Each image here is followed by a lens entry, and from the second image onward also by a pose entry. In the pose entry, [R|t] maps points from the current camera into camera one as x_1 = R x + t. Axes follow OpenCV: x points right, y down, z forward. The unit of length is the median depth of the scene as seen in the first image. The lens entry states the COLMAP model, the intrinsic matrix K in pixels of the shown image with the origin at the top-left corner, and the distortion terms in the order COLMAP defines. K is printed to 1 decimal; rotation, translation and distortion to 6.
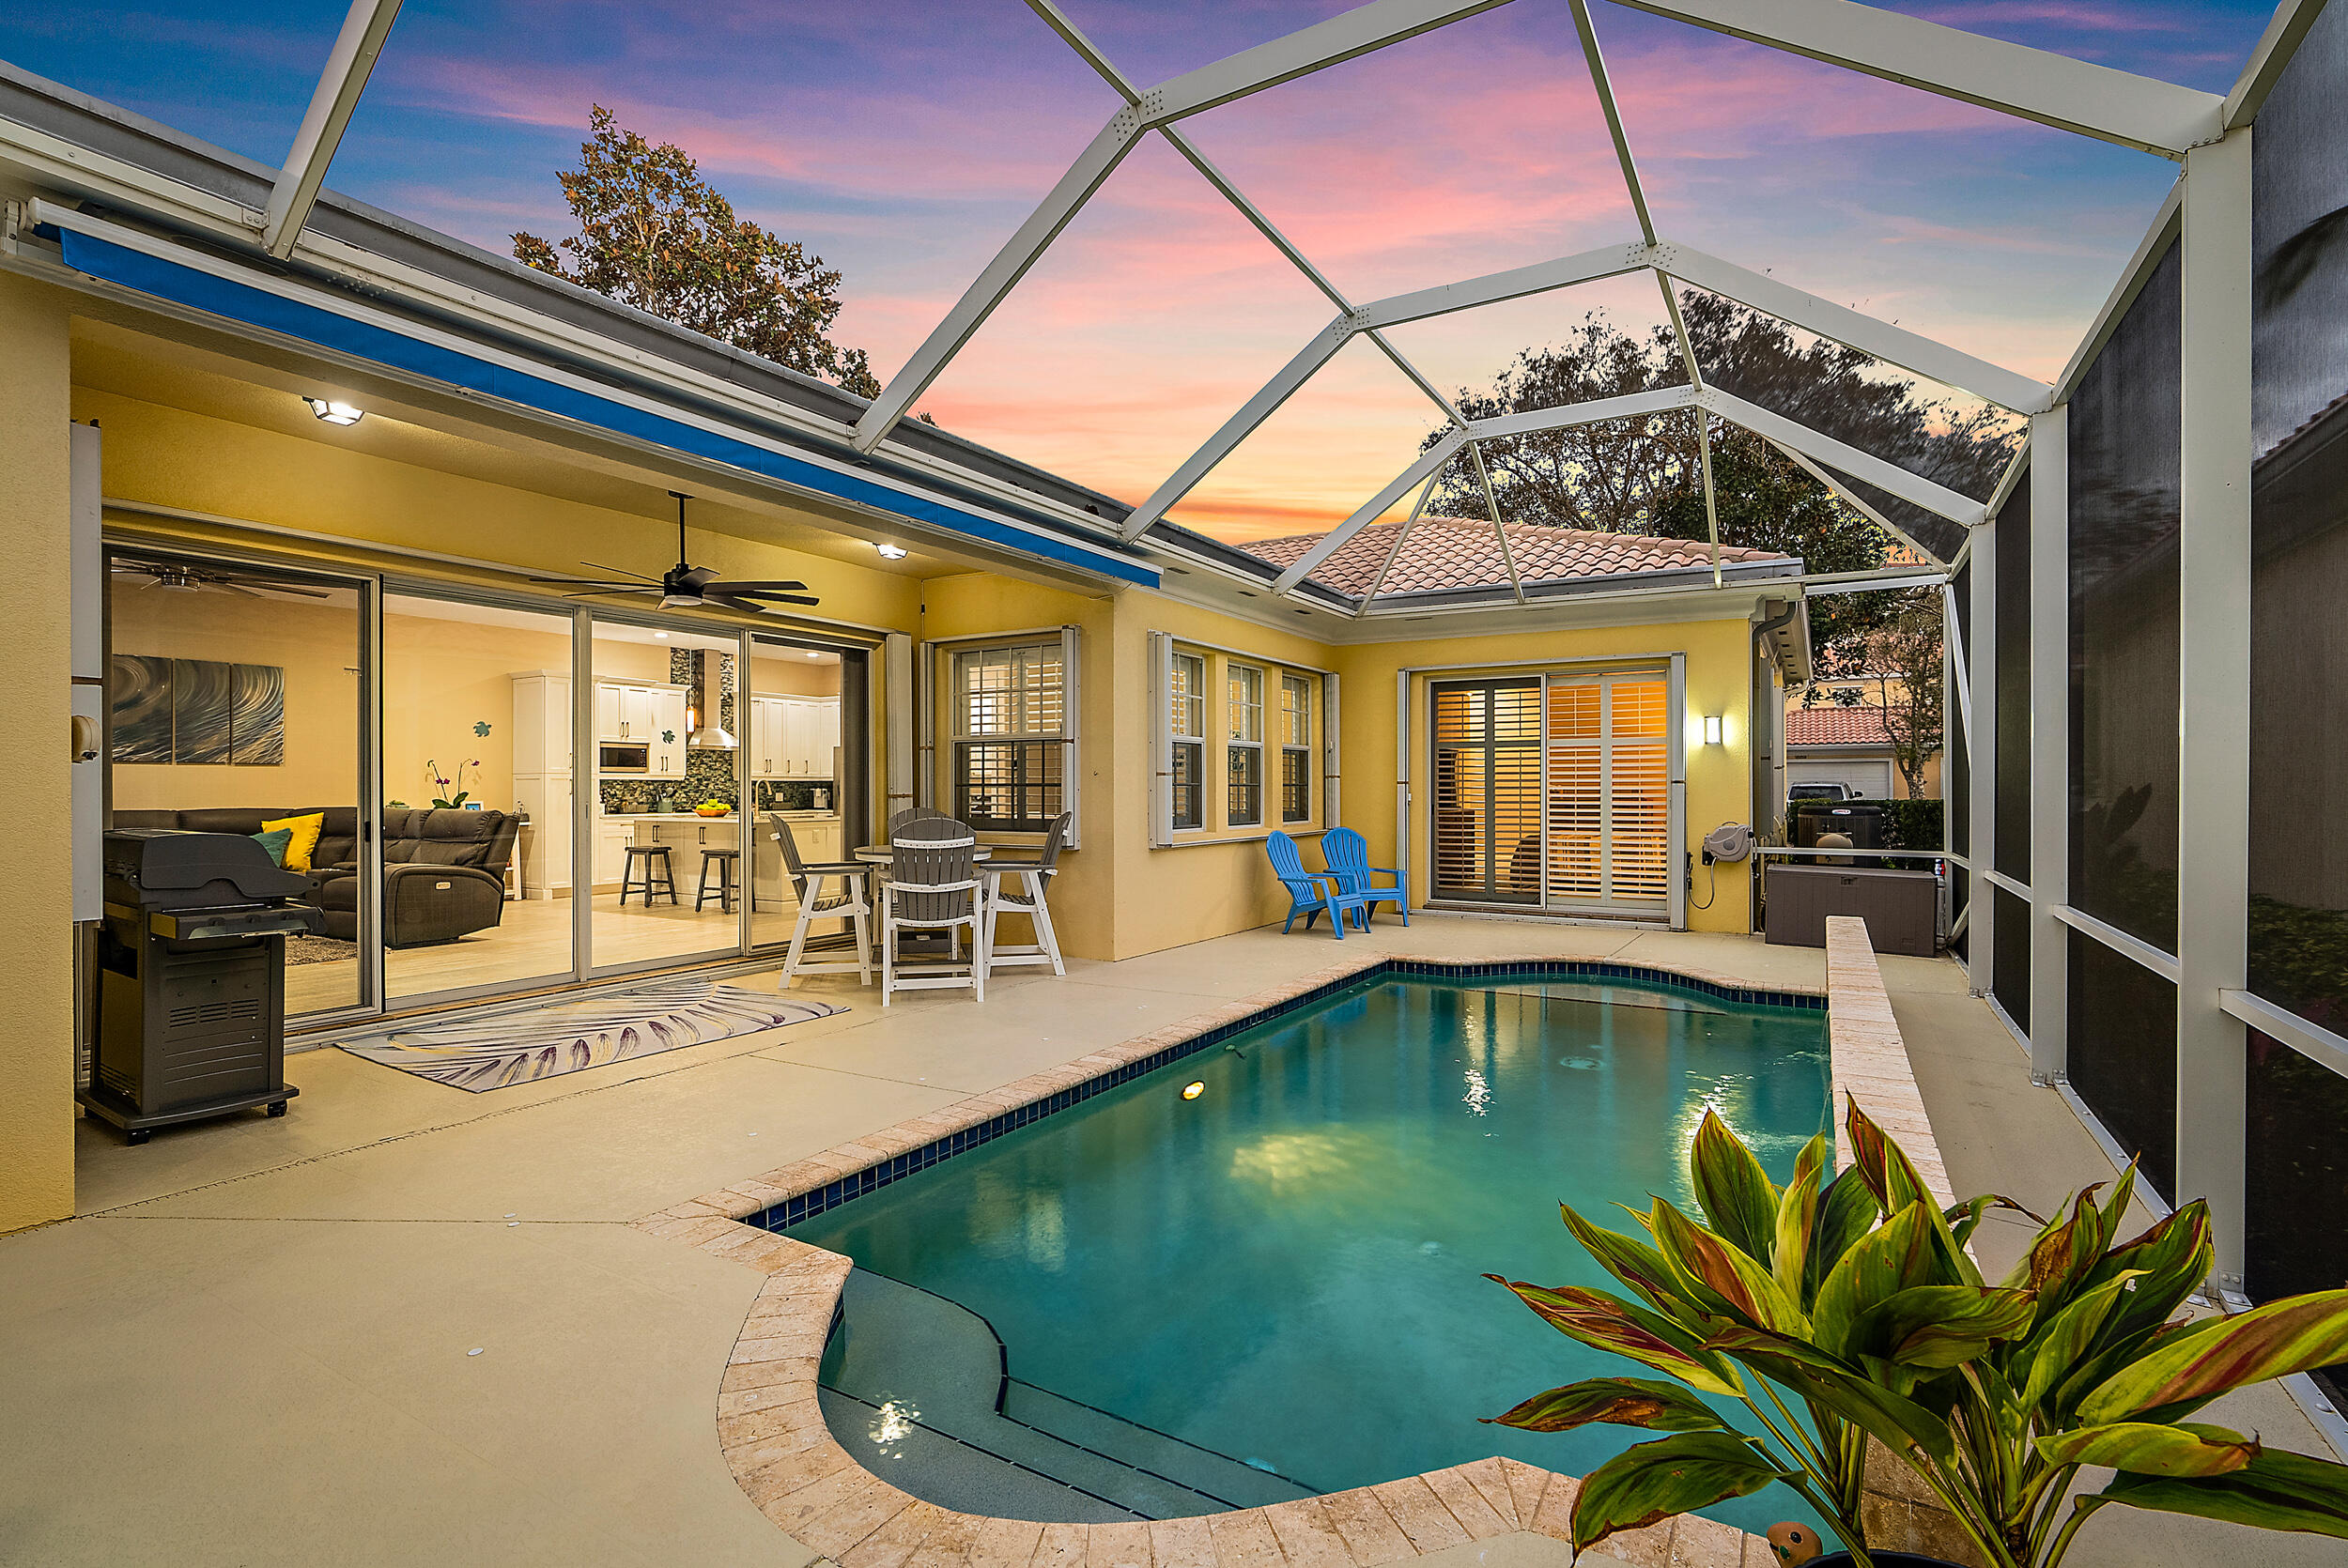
lens RADIAL K [[1077.4, 0, 1134.2], [0, 1077.4, 779.9], [0, 0, 1]] dist [-0.000223, -0.000038]
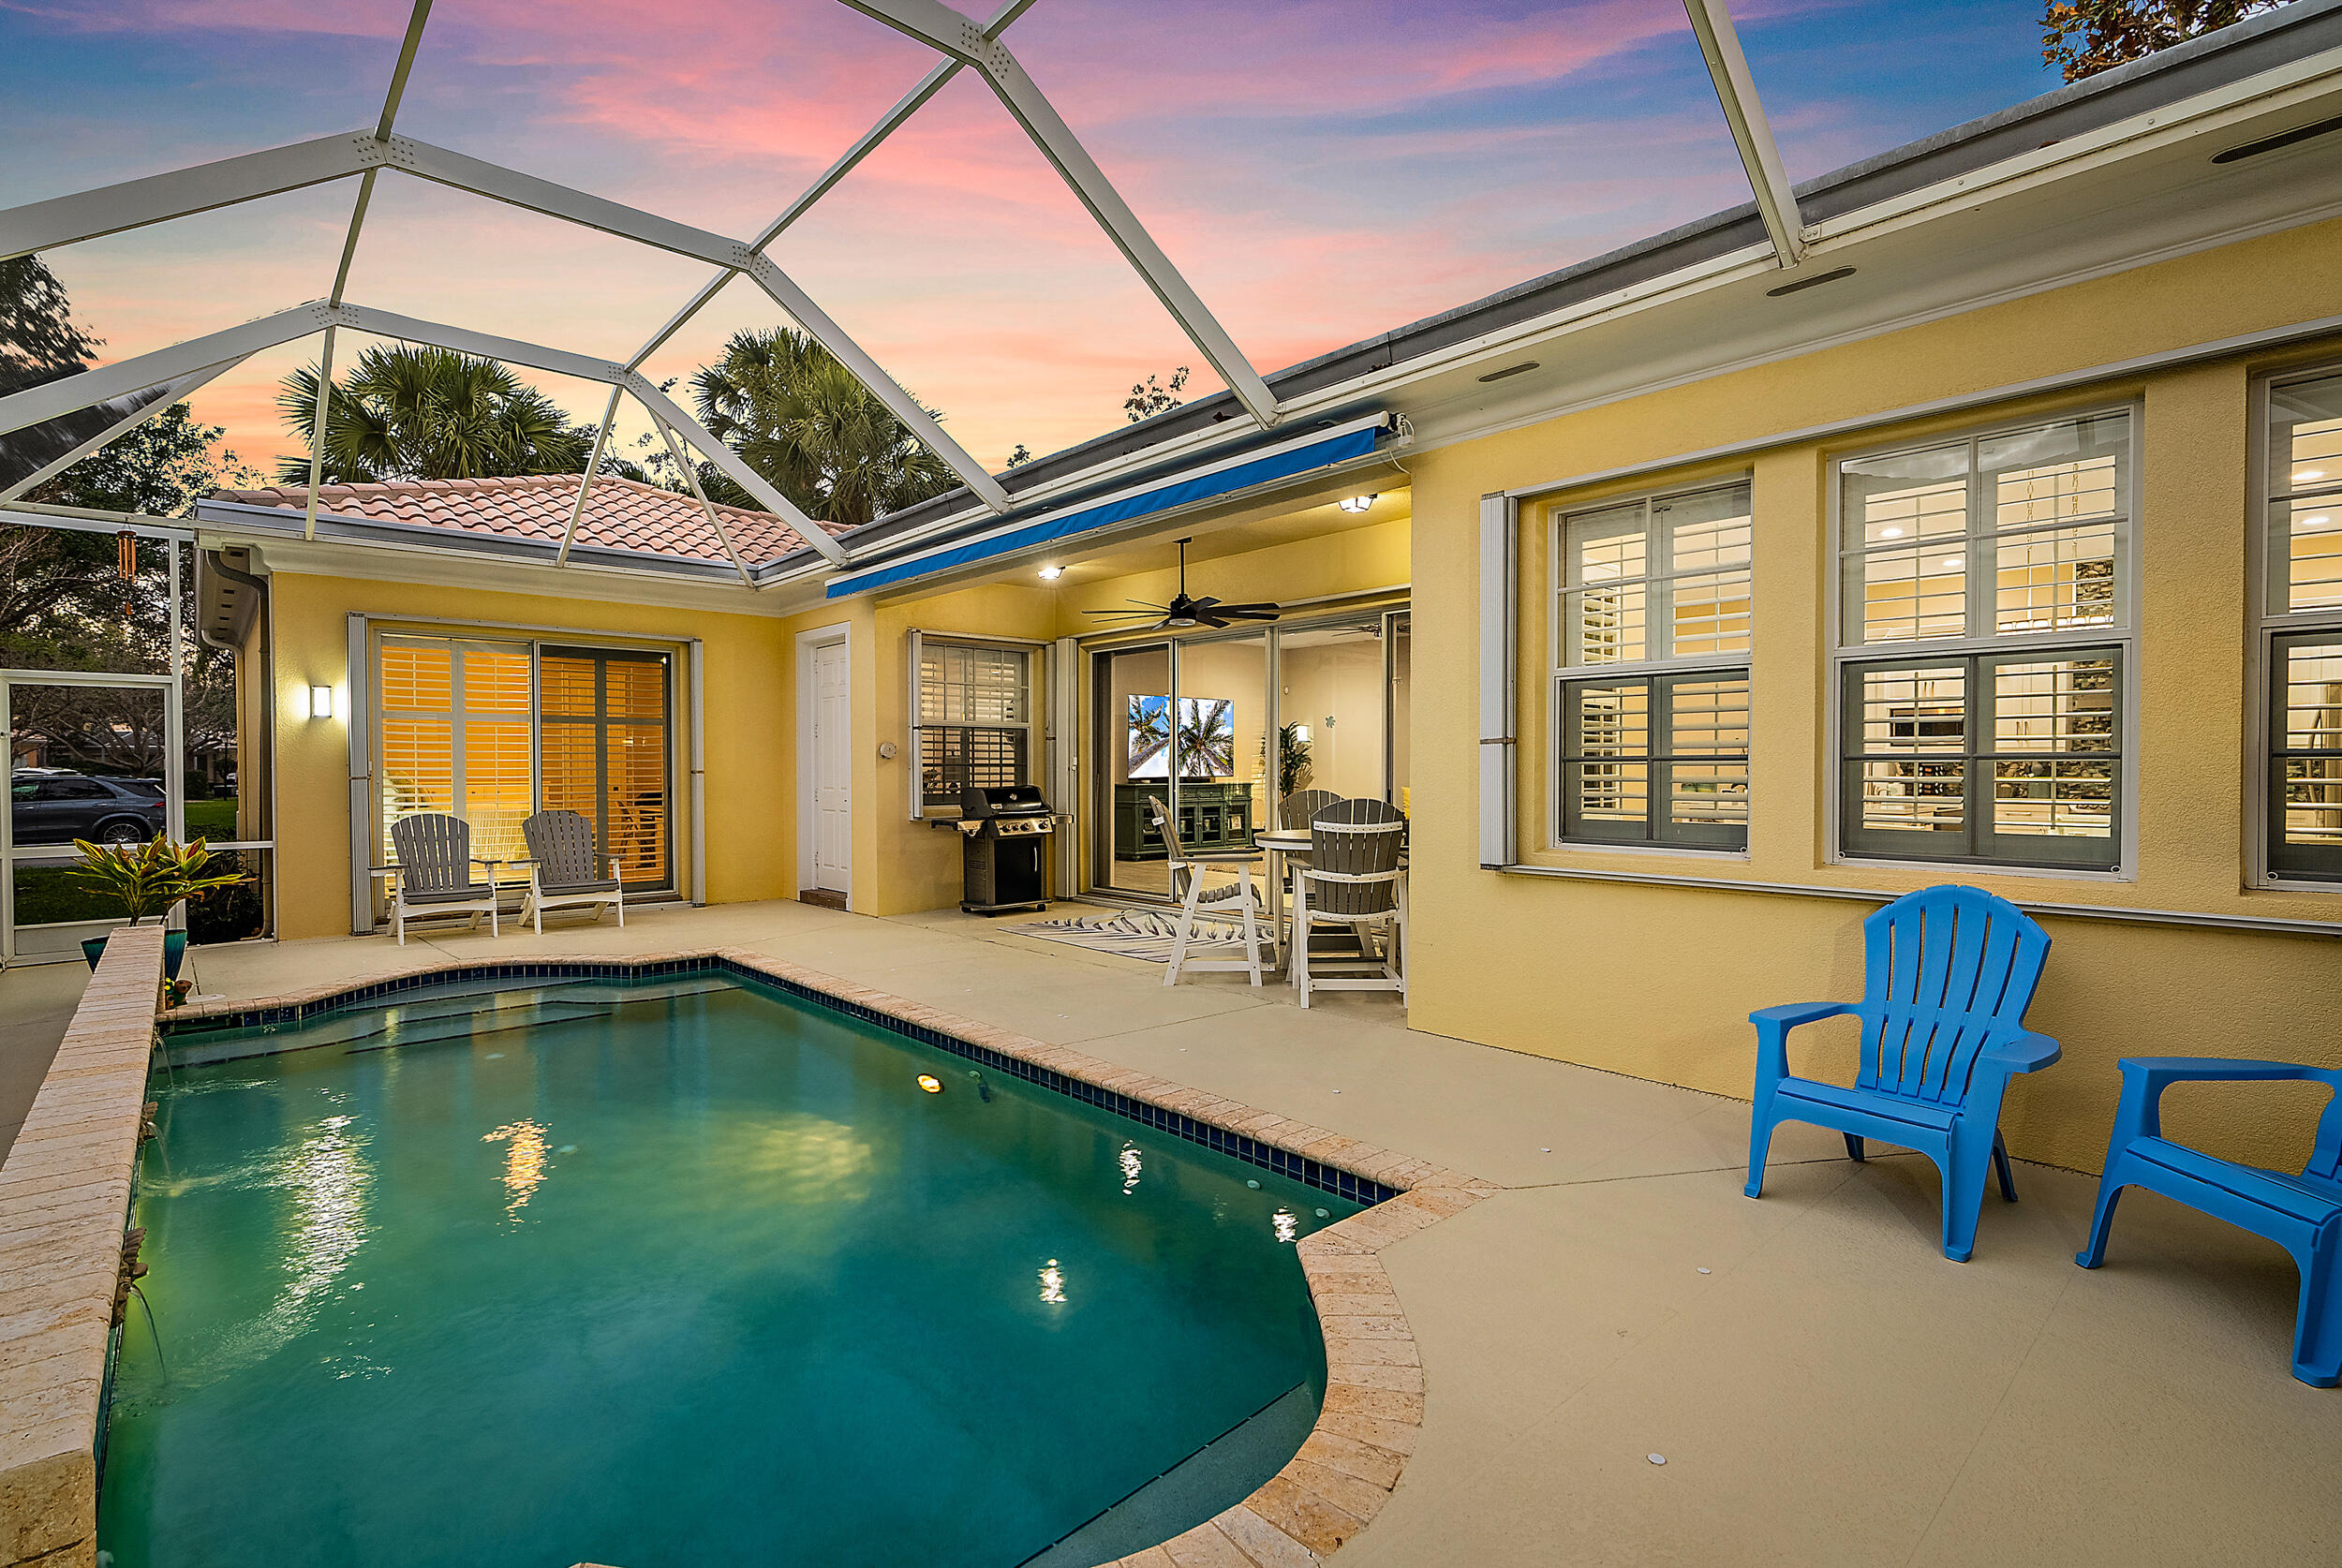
lens RADIAL K [[1074.7, 0, 1131.3], [0, 1074.7, 779.9], [0, 0, 1]] dist [-0.000223, -0.000038]
pose [[-0.315804, 0.017296, -0.948667, 0.910171], [-0.003804, 0.999803, 0.019495, -0.002122], [0.948817, 0.009765, -0.315676, 1.483279]]
